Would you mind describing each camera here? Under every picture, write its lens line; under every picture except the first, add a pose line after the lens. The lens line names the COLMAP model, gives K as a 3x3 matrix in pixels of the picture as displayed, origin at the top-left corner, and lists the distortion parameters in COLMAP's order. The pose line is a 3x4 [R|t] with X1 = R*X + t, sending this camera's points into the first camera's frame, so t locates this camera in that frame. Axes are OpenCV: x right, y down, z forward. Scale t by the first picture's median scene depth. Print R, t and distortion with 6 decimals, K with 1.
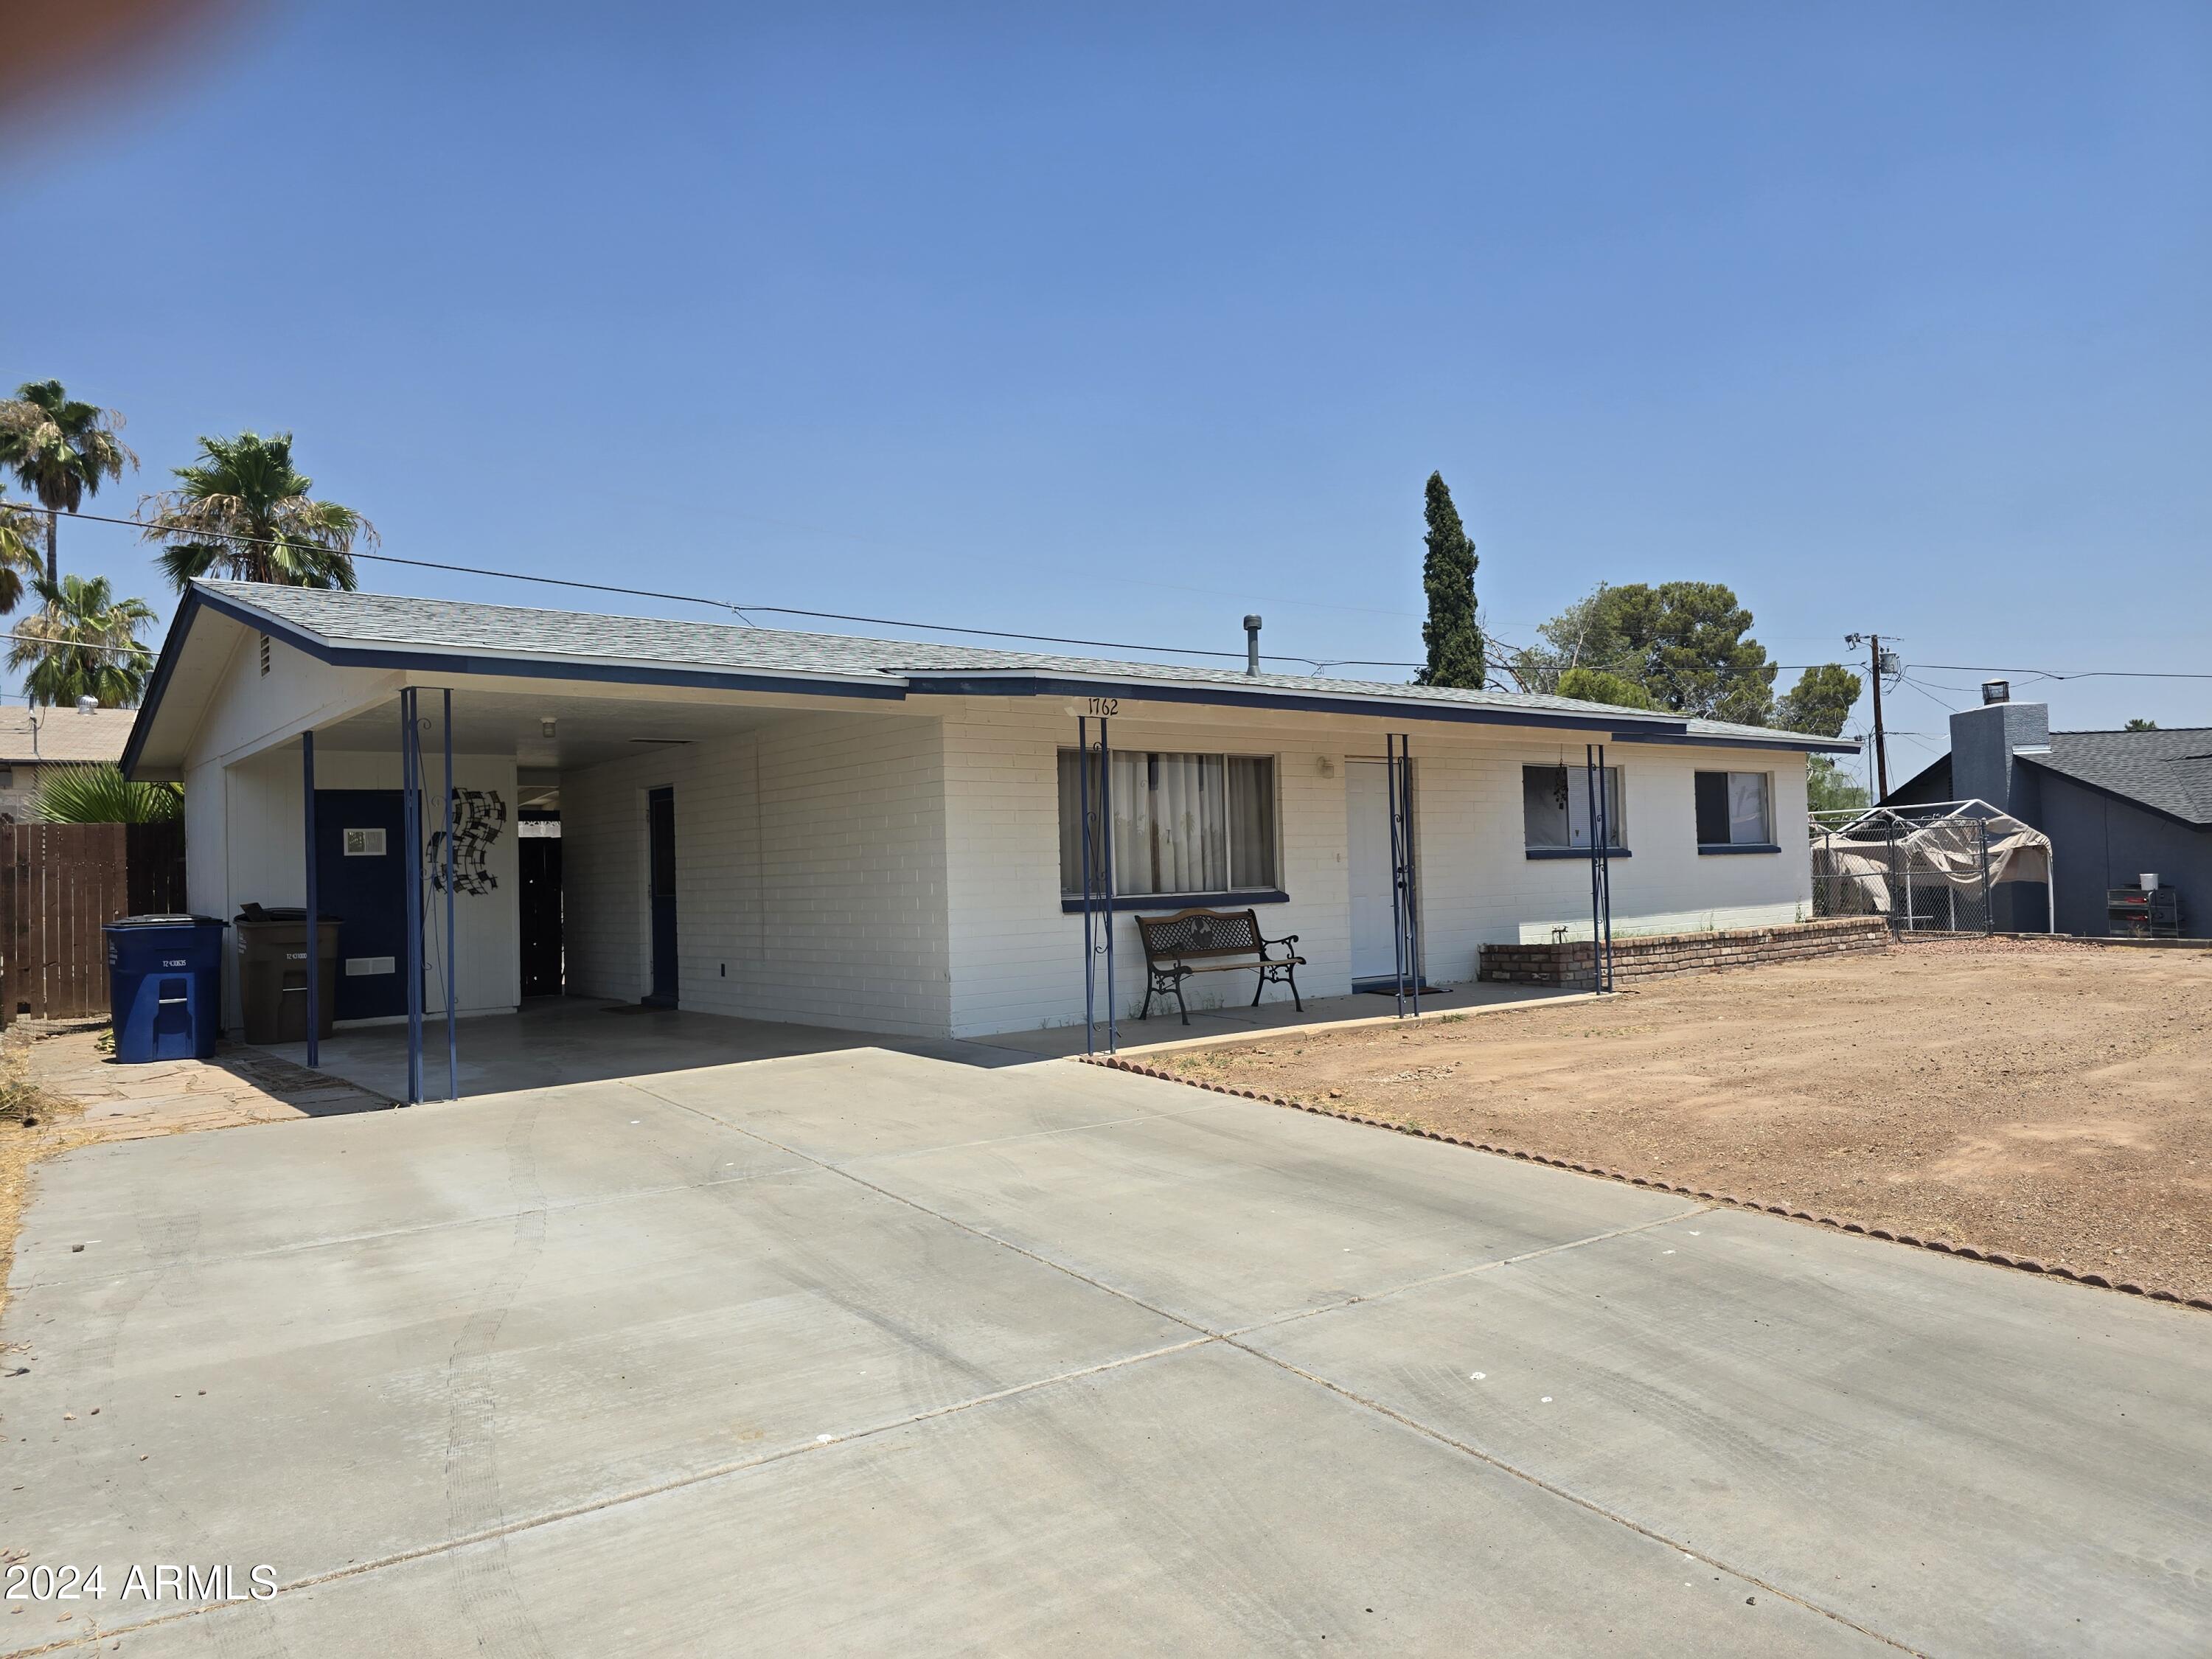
lens RADIAL K [[1483.4, 0, 1121.3], [0, 1483.4, 829.2], [0, 0, 1]] dist [0.066914, -0.058299]
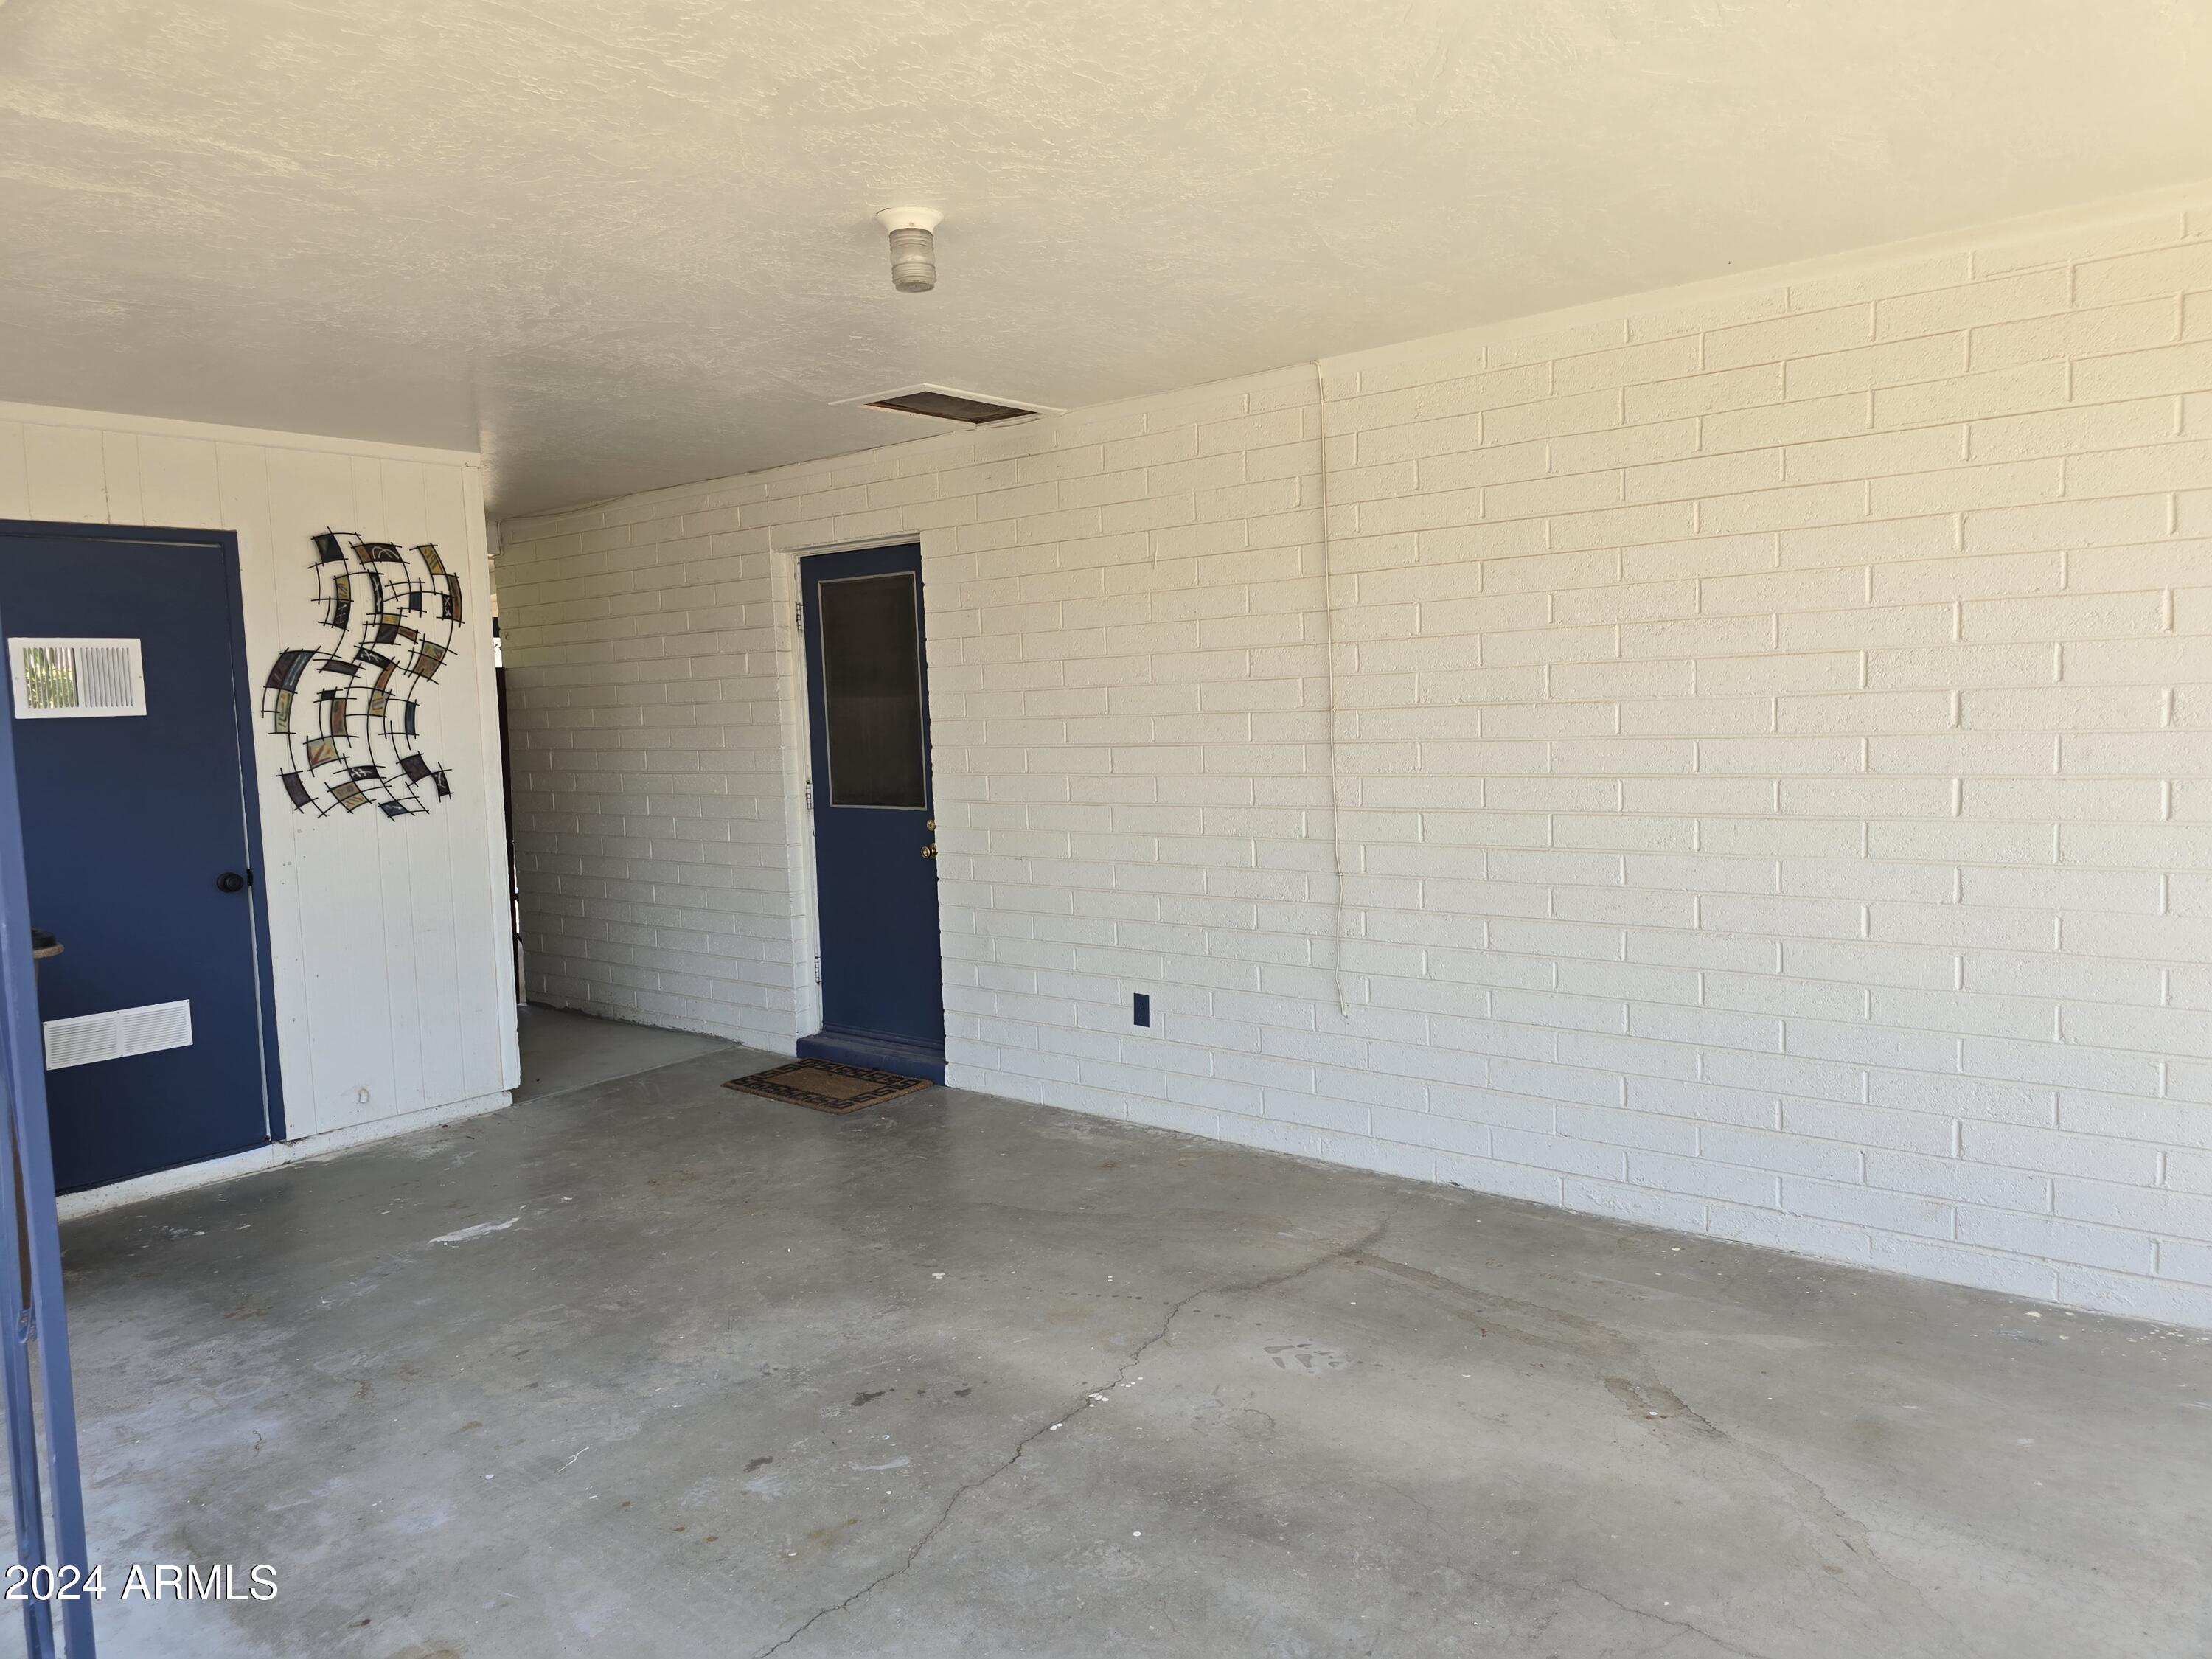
lens RADIAL K [[1483.4, 0, 1121.3], [0, 1483.4, 829.2], [0, 0, 1]] dist [0.066914, -0.058299]
pose [[0.978685, -0.020382, 0.204356, -0.423039], [-0.001851, 0.994147, 0.108018, 0.006626], [-0.205361, -0.106094, 0.972919, 0.757606]]
